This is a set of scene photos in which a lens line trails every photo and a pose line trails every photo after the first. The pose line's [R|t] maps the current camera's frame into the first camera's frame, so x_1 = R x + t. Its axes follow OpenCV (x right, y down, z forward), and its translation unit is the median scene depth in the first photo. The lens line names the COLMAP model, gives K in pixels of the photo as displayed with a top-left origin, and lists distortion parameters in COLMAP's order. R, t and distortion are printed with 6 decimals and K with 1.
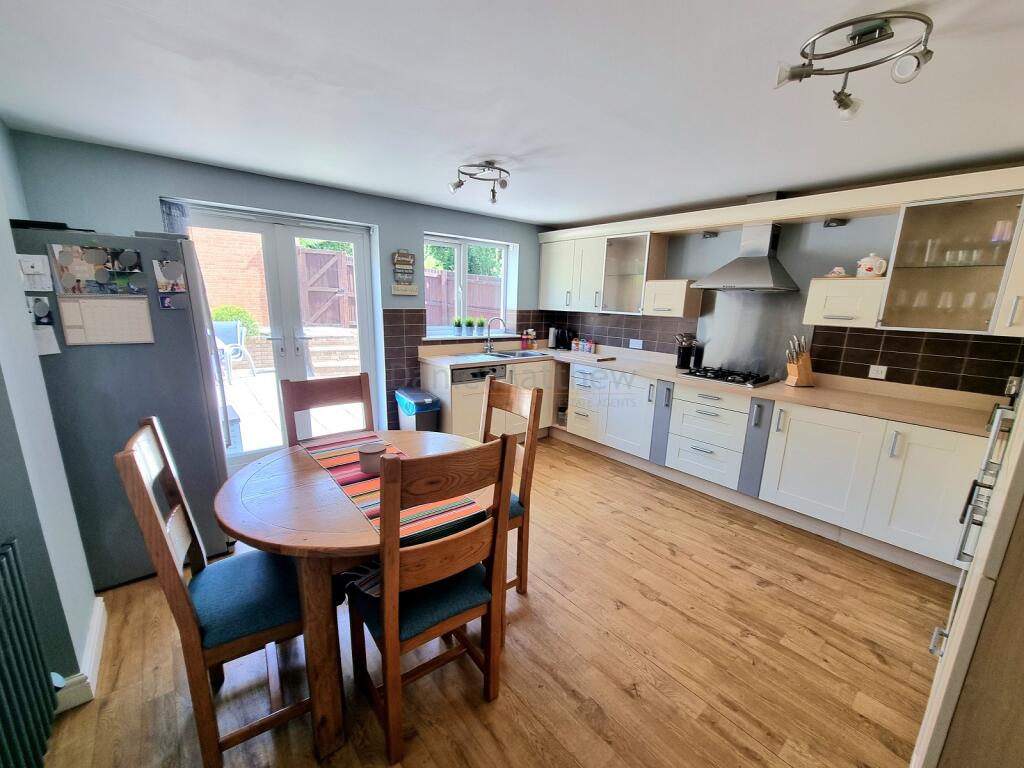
lens RADIAL K [[417.5, 0, 518.1], [0, 417.5, 392.1], [0, 0, 1]] dist [-0.009431, -0.000234]
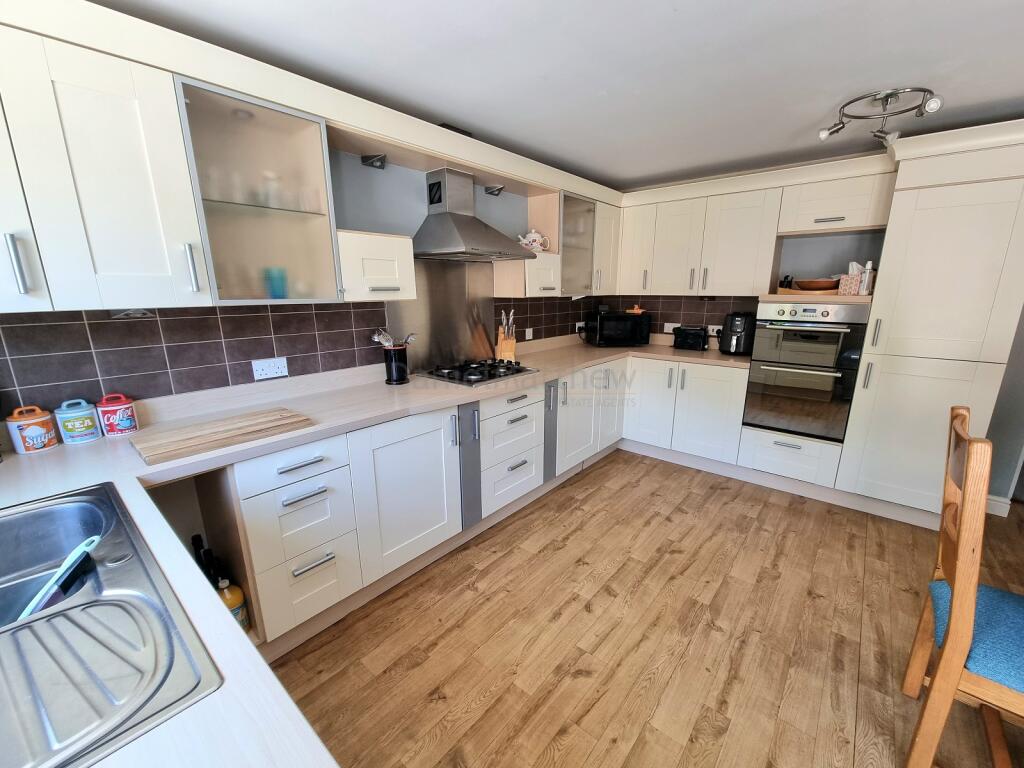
lens RADIAL K [[417.5, 0, 518.1], [0, 417.5, 392.1], [0, 0, 1]] dist [-0.009431, -0.000234]
pose [[-0.165330, -0.264905, 0.949995, -0.320126], [0.212220, 0.931131, 0.296578, -0.264205], [-0.963135, 0.250641, -0.097726, 1.233629]]
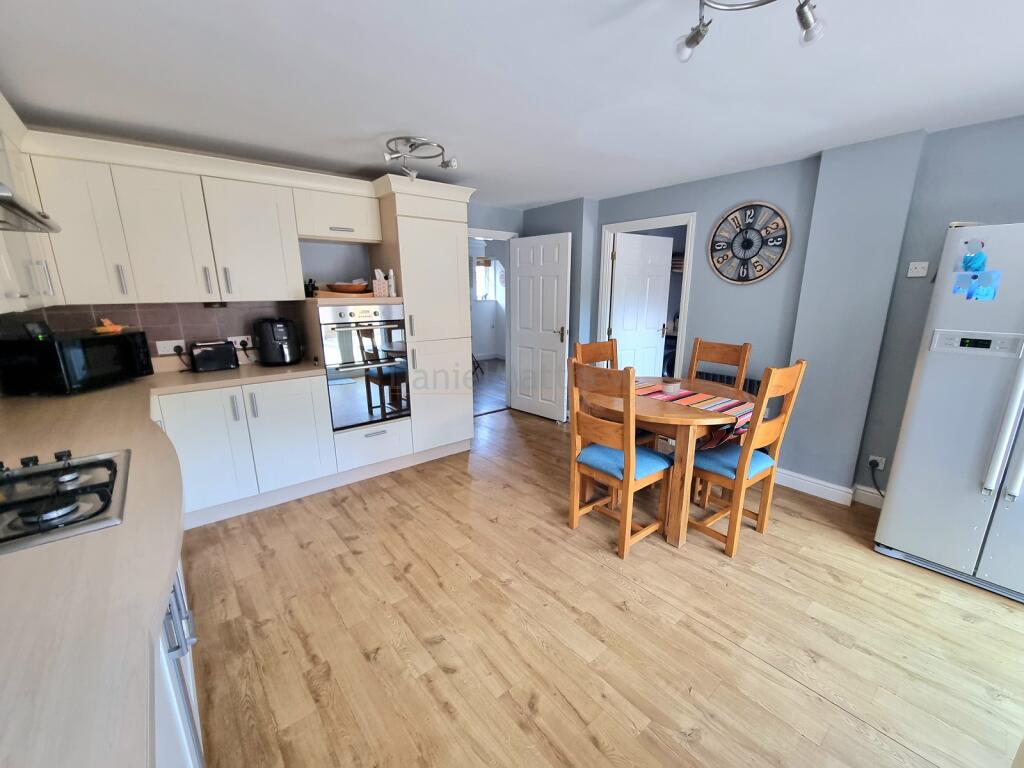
lens RADIAL K [[425.0, 0, 513.3], [0, 425.0, 390.5], [0, 0, 1]] dist [-0.002638, -0.000321]
pose [[-0.999598, -0.027973, 0.004539, 0.144393], [-0.023134, 0.897968, 0.439453, -0.318164], [-0.016369, 0.439171, -0.898254, 1.507489]]
